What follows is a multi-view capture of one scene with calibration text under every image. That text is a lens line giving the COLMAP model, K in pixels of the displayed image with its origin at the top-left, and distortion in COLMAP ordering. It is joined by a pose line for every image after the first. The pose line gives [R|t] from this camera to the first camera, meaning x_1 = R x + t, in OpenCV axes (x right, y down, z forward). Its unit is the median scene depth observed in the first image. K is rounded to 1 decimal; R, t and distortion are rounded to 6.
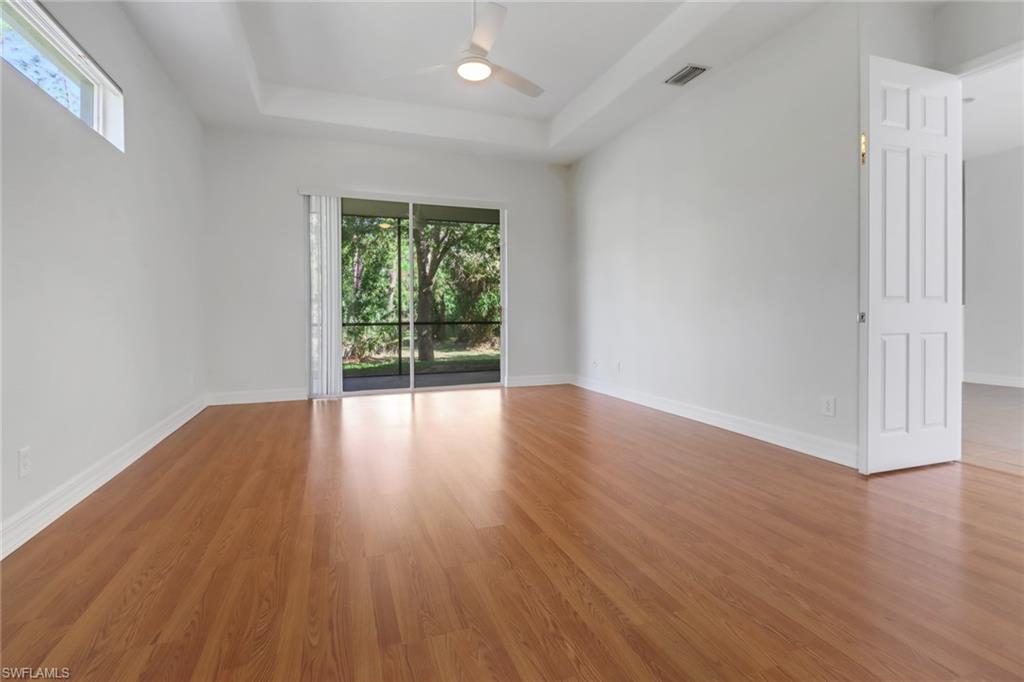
lens RADIAL K [[490.2, 0, 508.1], [0, 490.2, 315.8], [0, 0, 1]] dist [0.002232, 0.000014]
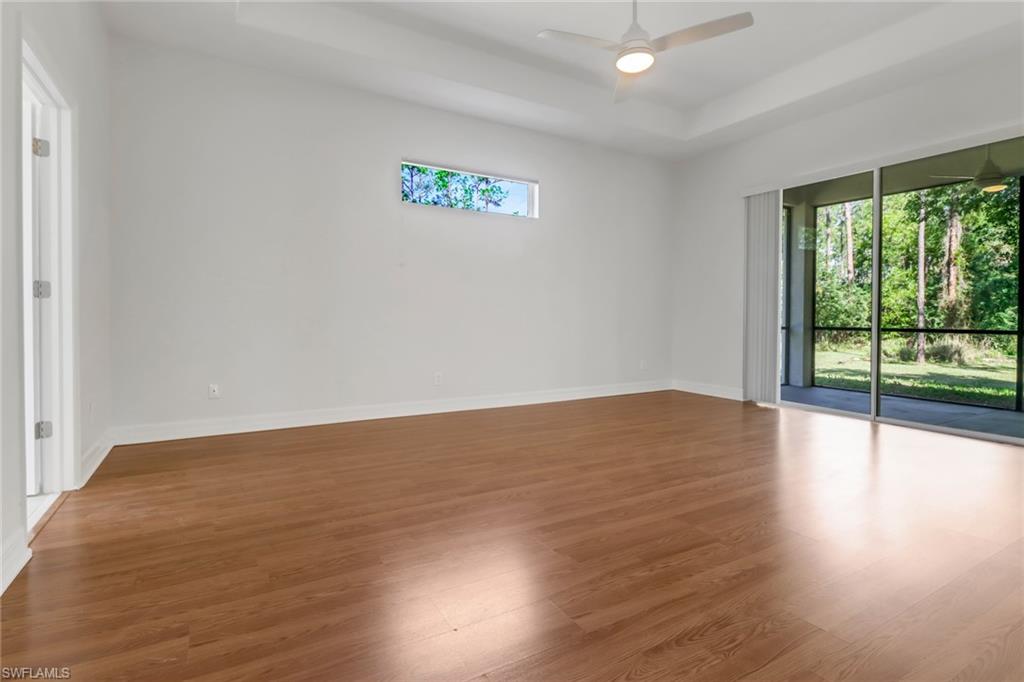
lens RADIAL K [[490.2, 0, 508.1], [0, 490.2, 315.8], [0, 0, 1]] dist [0.002232, 0.000014]
pose [[0.173968, -0.001063, -0.984751, 0.563775], [-0.006421, 0.999977, -0.002214, -0.000871], [0.984730, 0.006708, 0.173957, 0.397631]]
